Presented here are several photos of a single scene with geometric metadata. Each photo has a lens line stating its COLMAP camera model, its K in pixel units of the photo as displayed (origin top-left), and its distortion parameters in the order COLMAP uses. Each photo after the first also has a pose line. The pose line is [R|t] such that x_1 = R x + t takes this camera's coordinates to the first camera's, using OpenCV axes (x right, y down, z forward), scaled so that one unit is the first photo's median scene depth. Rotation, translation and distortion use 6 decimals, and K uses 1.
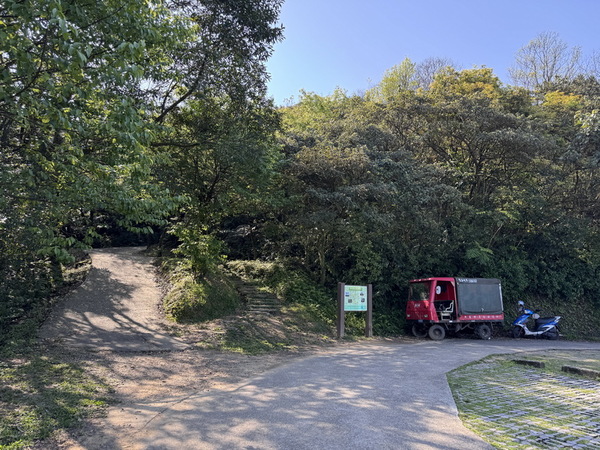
lens RADIAL K [[409.7, 0, 298.3], [0, 409.7, 223.0], [0, 0, 1]] dist [0.006383, -0.003474]
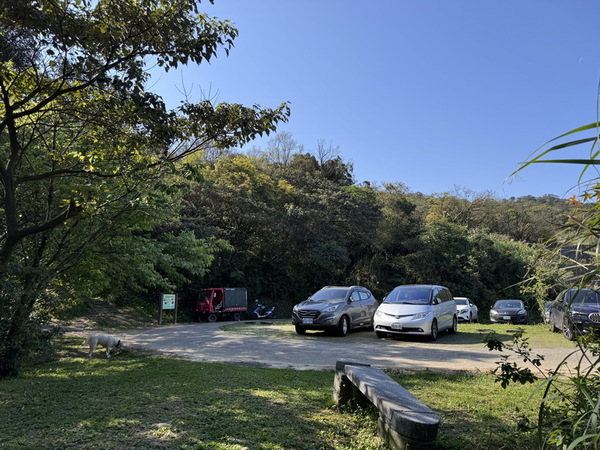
lens RADIAL K [[409.7, 0, 300.7], [0, 409.7, 223.3], [0, 0, 1]] dist [0.006383, -0.003474]
pose [[0.854811, 0.057612, 0.515731, -0.283879], [-0.047856, 0.998335, -0.032204, -0.112629], [-0.516728, 0.002847, 0.856145, -0.744470]]
